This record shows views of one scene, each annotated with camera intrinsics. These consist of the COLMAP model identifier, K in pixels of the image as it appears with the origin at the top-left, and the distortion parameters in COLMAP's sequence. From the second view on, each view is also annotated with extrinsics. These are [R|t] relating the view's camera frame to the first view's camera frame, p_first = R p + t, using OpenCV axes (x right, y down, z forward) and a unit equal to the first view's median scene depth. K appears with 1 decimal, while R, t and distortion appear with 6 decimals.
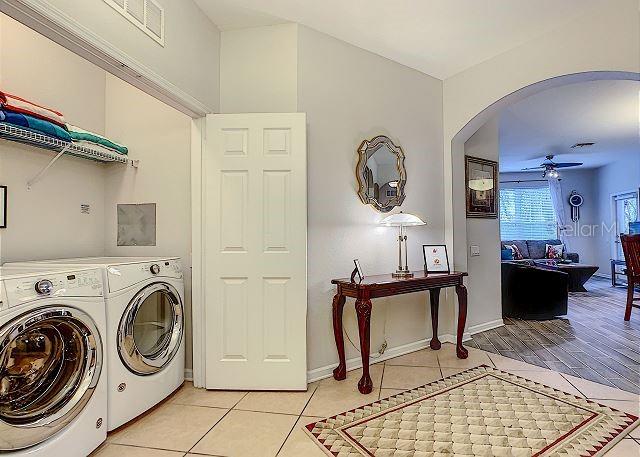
lens RADIAL K [[341.8, 0, 321.9], [0, 341.8, 229.7], [0, 0, 1]] dist [-0.020105, 0.001321]
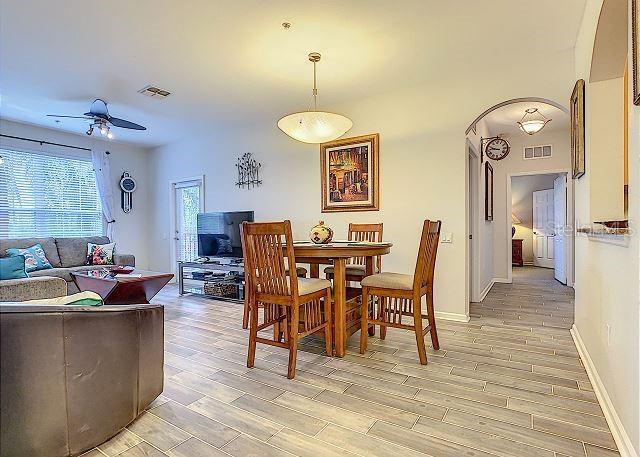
lens RADIAL K [[341.8, 0, 321.9], [0, 341.8, 229.7], [0, 0, 1]] dist [-0.020105, 0.001321]
pose [[0.338671, 0.005836, 0.940887, 0.187386], [-0.008801, 0.999957, -0.003034, 0.013254], [-0.940864, -0.007253, 0.338708, 0.336299]]
